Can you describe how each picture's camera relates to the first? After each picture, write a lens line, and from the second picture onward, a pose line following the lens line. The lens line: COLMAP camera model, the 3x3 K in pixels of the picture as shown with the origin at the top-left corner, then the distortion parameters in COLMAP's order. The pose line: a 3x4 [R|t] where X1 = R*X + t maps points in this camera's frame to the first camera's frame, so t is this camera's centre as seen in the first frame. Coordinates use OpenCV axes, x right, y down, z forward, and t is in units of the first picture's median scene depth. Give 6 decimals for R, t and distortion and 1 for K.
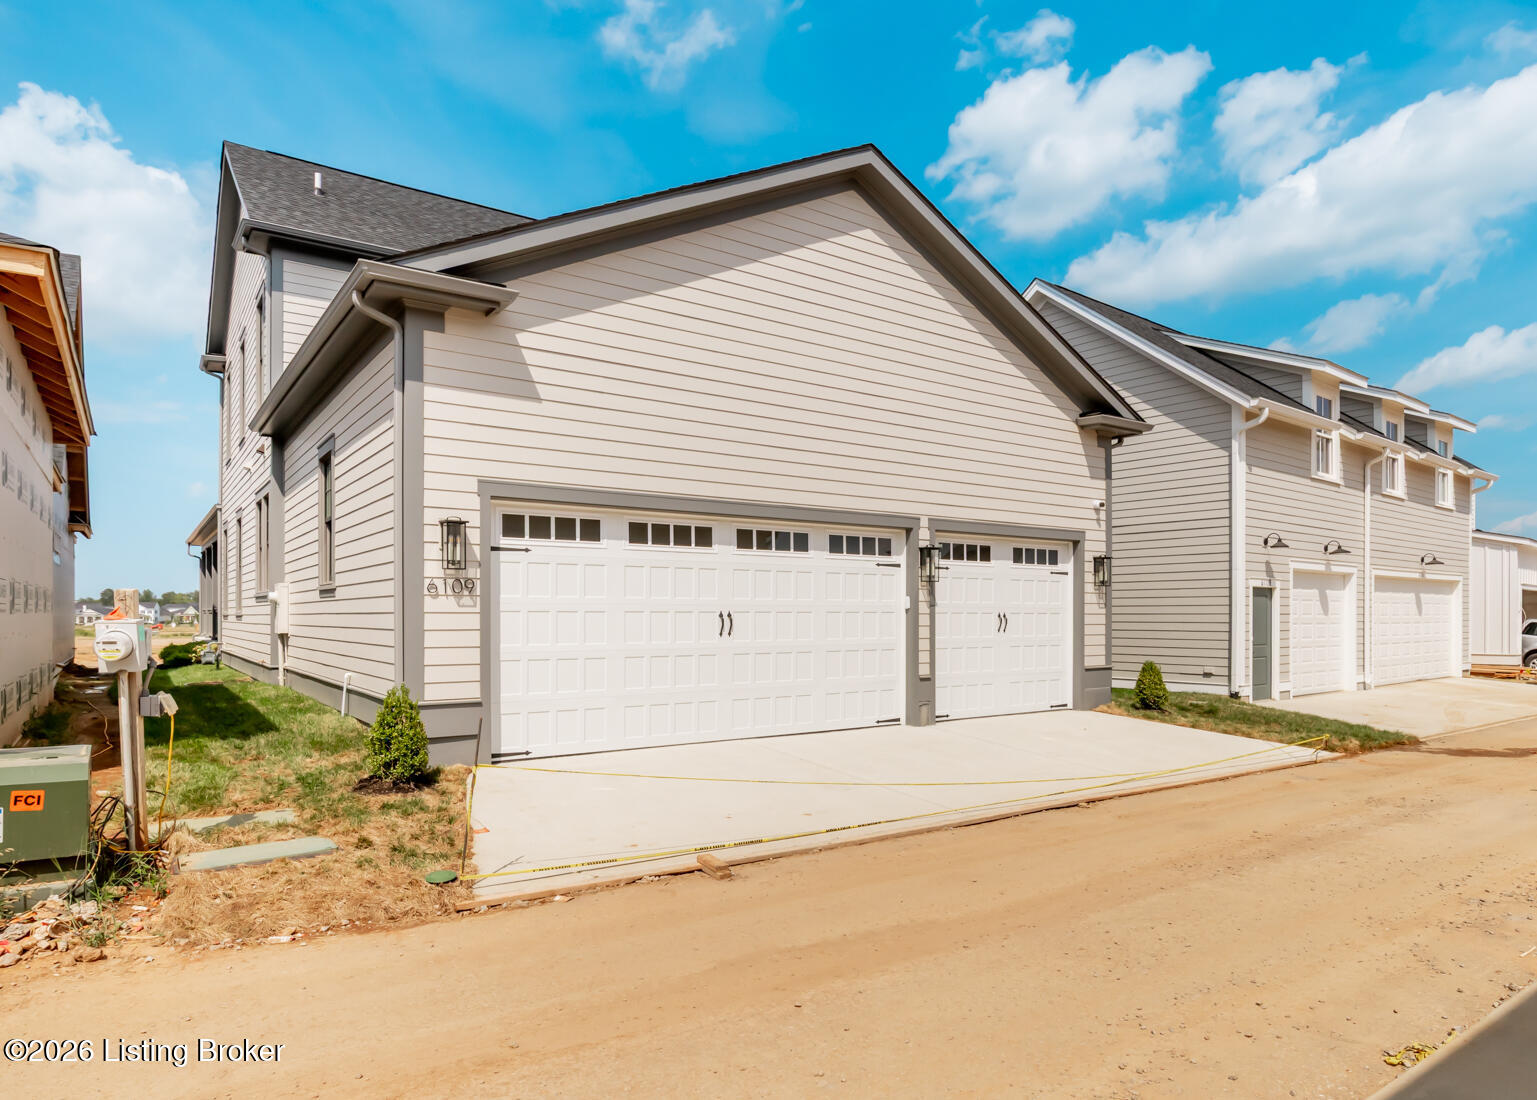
lens RADIAL K [[787.5, 0, 766.4], [0, 787.5, 641.8], [0, 0, 1]] dist [-0.028609, 0.000003]
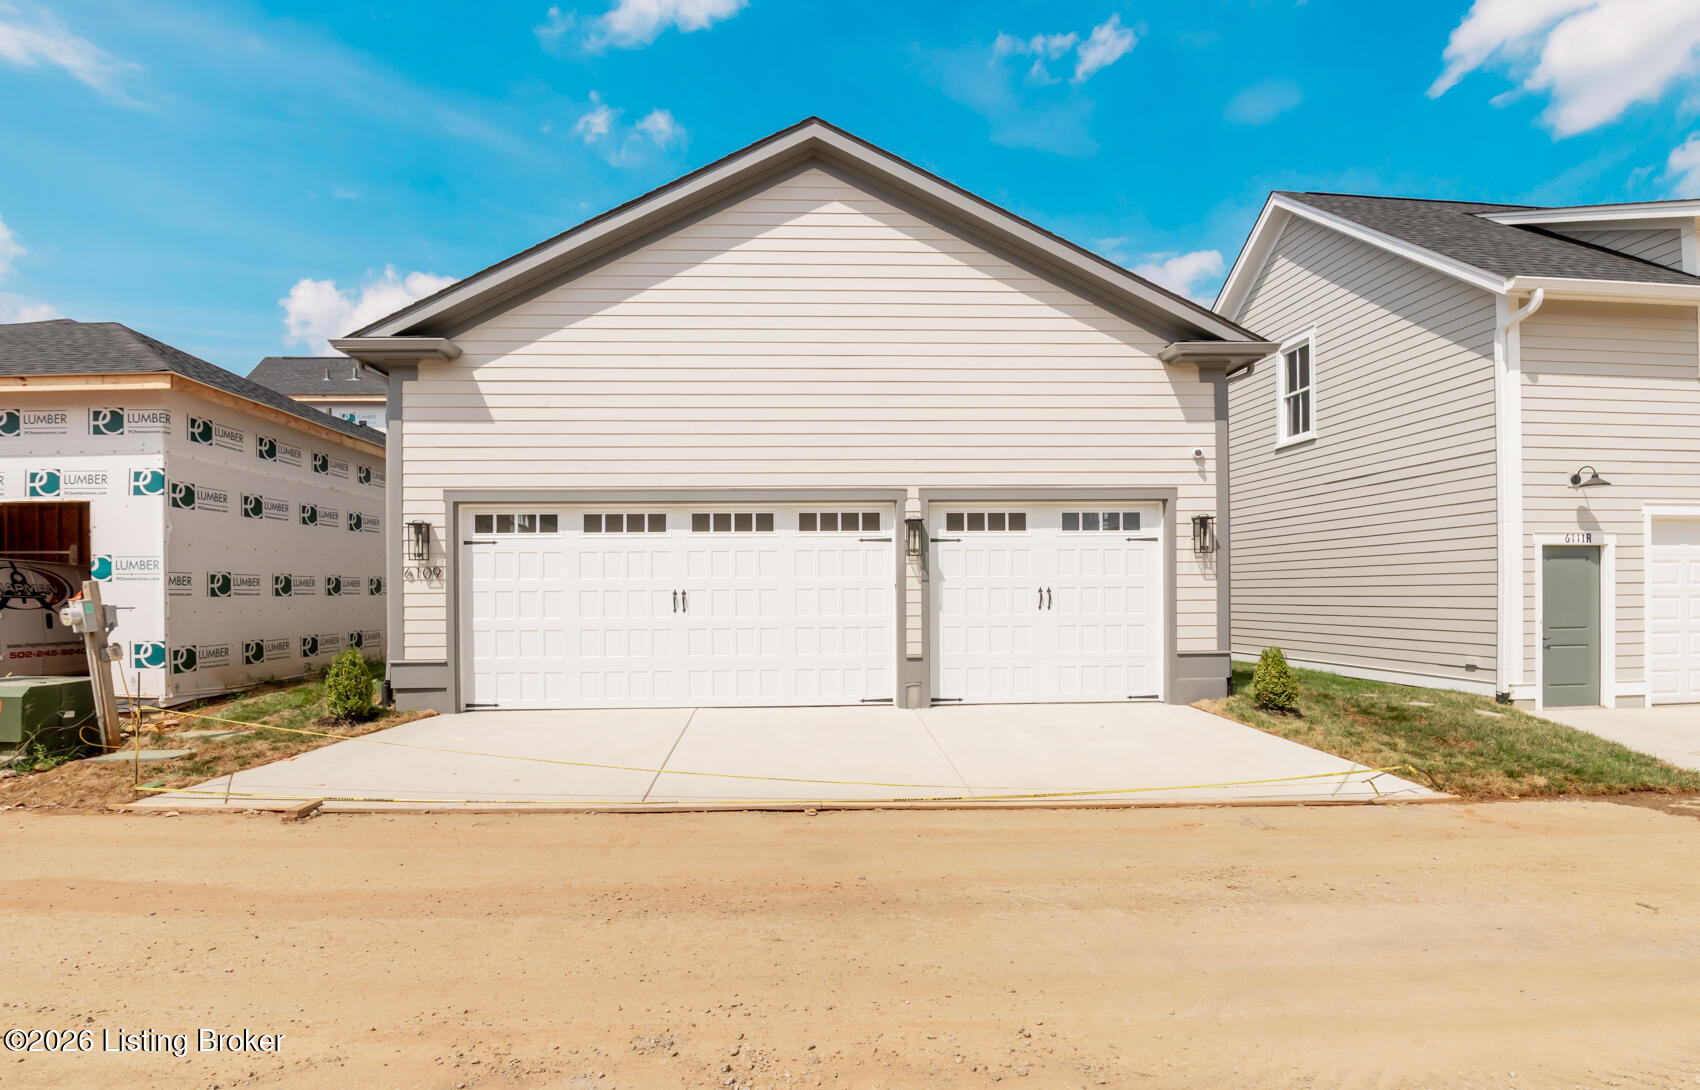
lens RADIAL K [[628.6, 0, 895.3], [0, 628.6, 601.0], [0, 0, 1]] dist [-0.016549, 0.000049]
pose [[0.874169, -0.000200, -0.485621, 0.533217], [-0.008058, 0.999856, -0.014917, -0.010370], [0.485554, 0.016953, 0.874042, 0.322132]]
